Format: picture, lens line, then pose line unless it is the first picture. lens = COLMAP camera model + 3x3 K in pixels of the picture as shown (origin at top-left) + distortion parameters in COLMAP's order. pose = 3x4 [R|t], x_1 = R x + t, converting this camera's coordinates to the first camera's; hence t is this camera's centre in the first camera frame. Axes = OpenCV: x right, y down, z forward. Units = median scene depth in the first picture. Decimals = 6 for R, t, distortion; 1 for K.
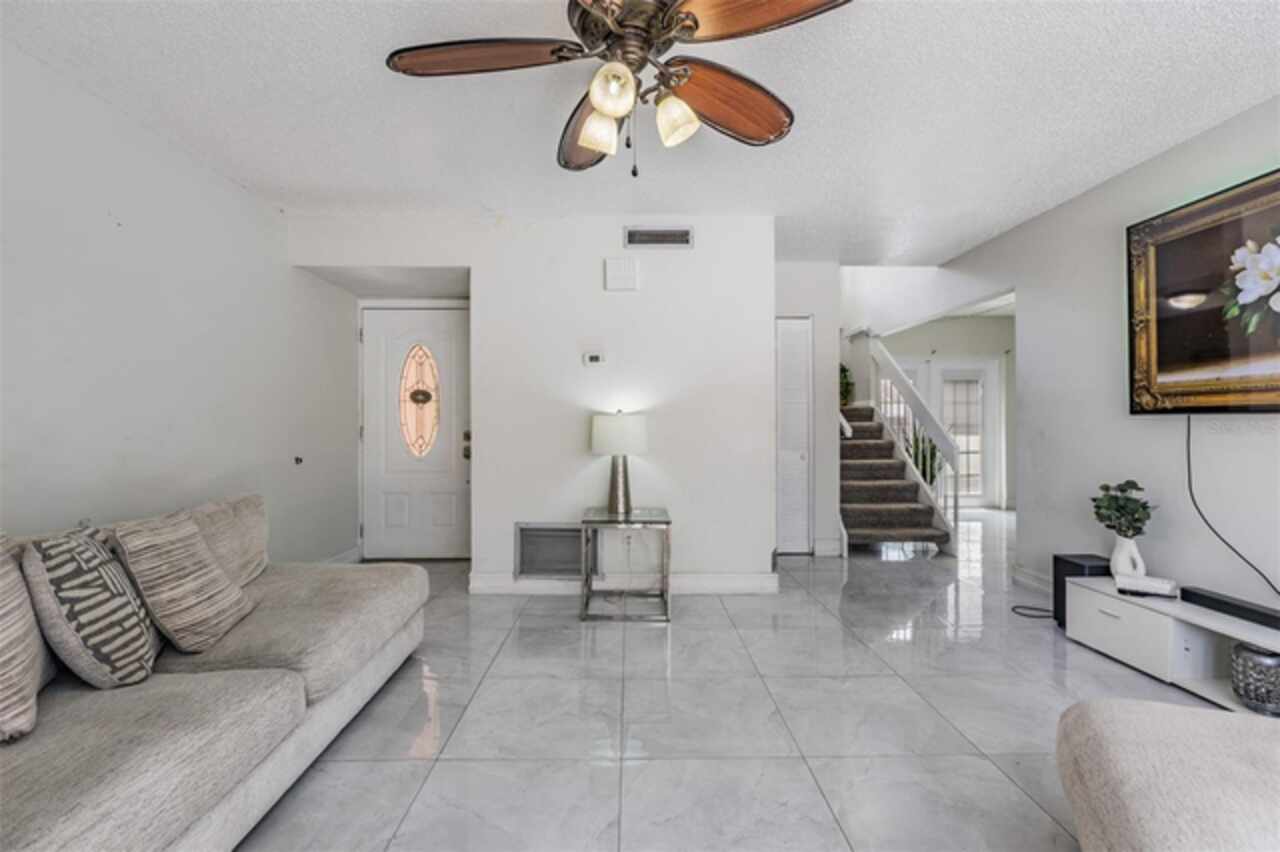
lens RADIAL K [[571.7, 0, 635.7], [0, 571.7, 423.3], [0, 0, 1]] dist [-0.001125, -0.000017]
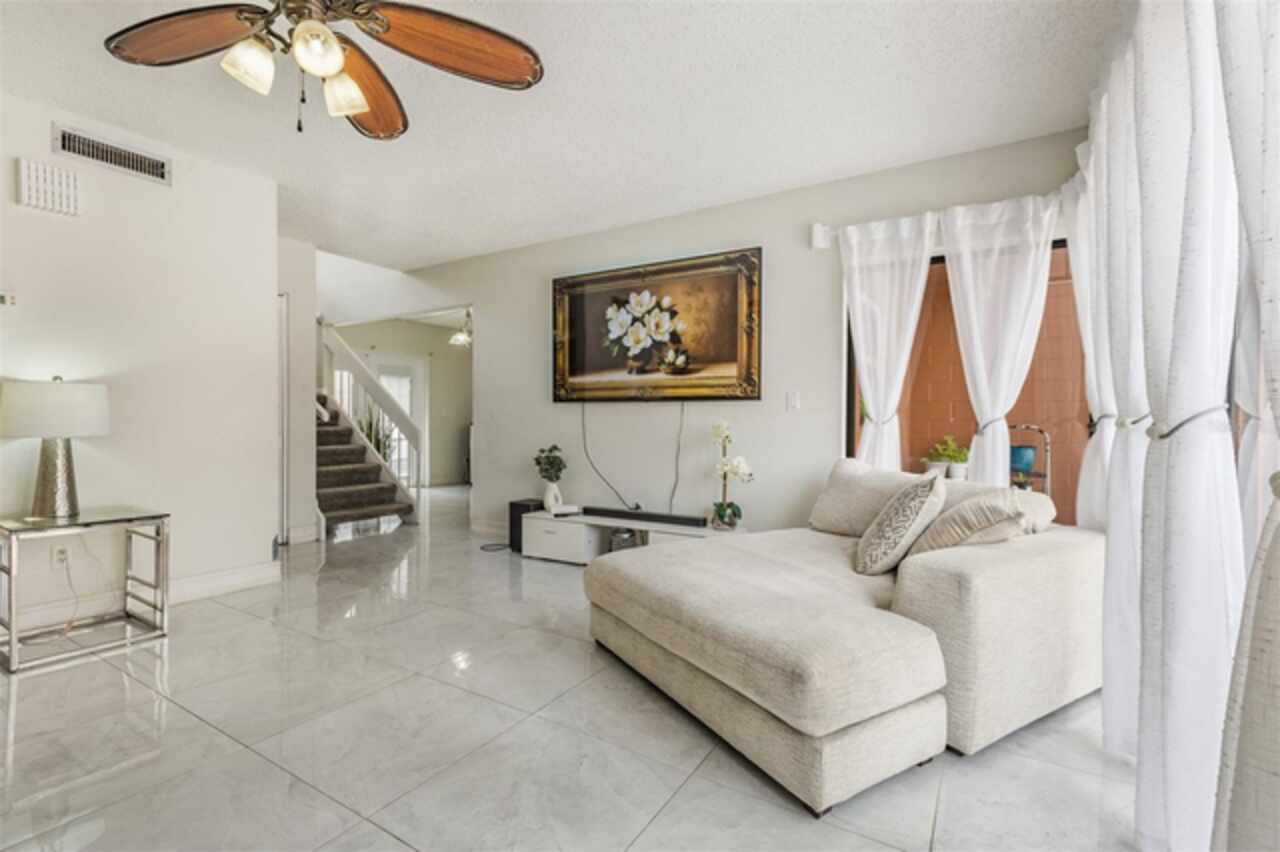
lens RADIAL K [[571.7, 0, 635.7], [0, 571.7, 423.3], [0, 0, 1]] dist [-0.001125, -0.000017]
pose [[0.542193, 0.003884, 0.840245, -0.299860], [-0.007550, 0.999971, 0.000249, 0.038985], [-0.840220, -0.006479, 0.542207, -0.013902]]
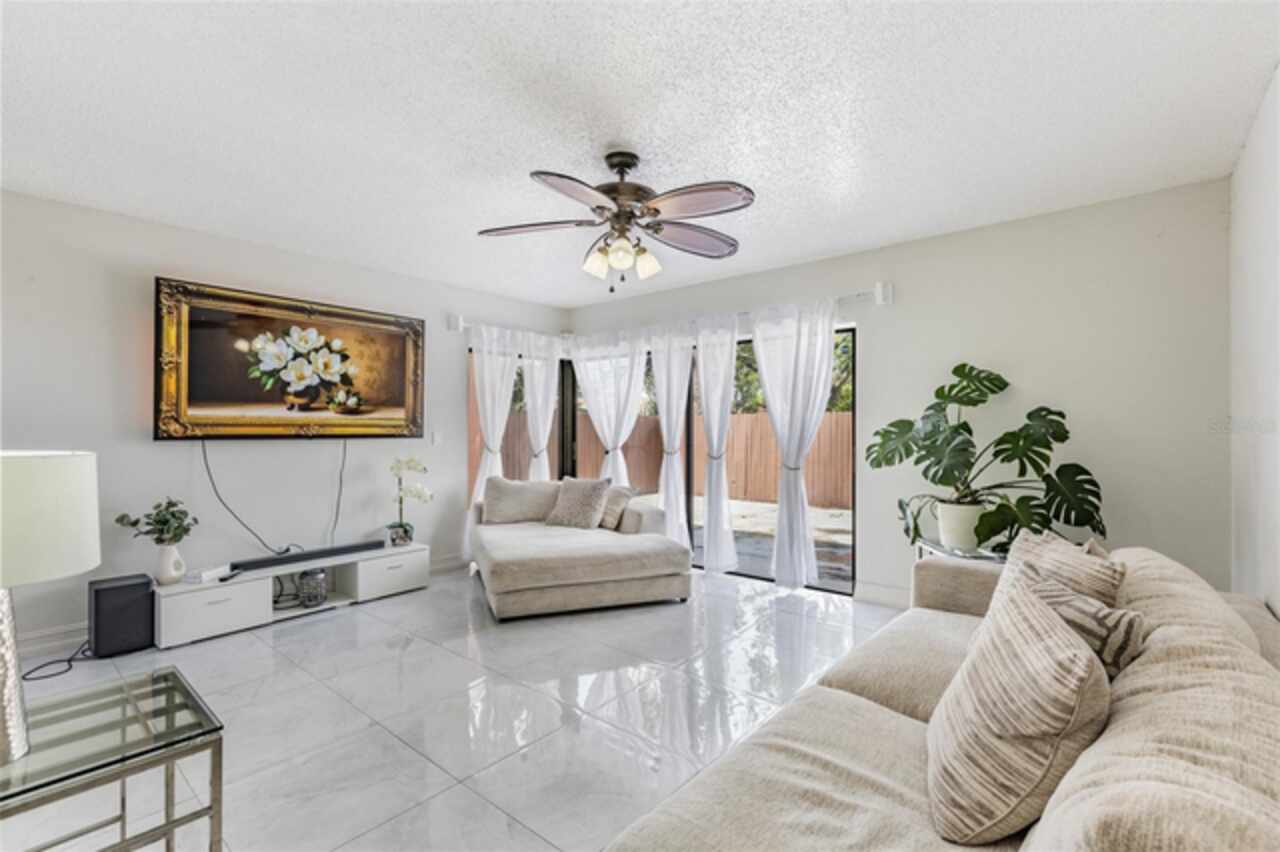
lens RADIAL K [[571.7, 0, 635.7], [0, 571.7, 423.3], [0, 0, 1]] dist [-0.001125, -0.000017]
pose [[-0.744603, 0.012349, 0.667394, -0.619977], [0.003999, 0.999893, -0.014040, -0.029491], [-0.667496, -0.007785, -0.744573, 1.213526]]
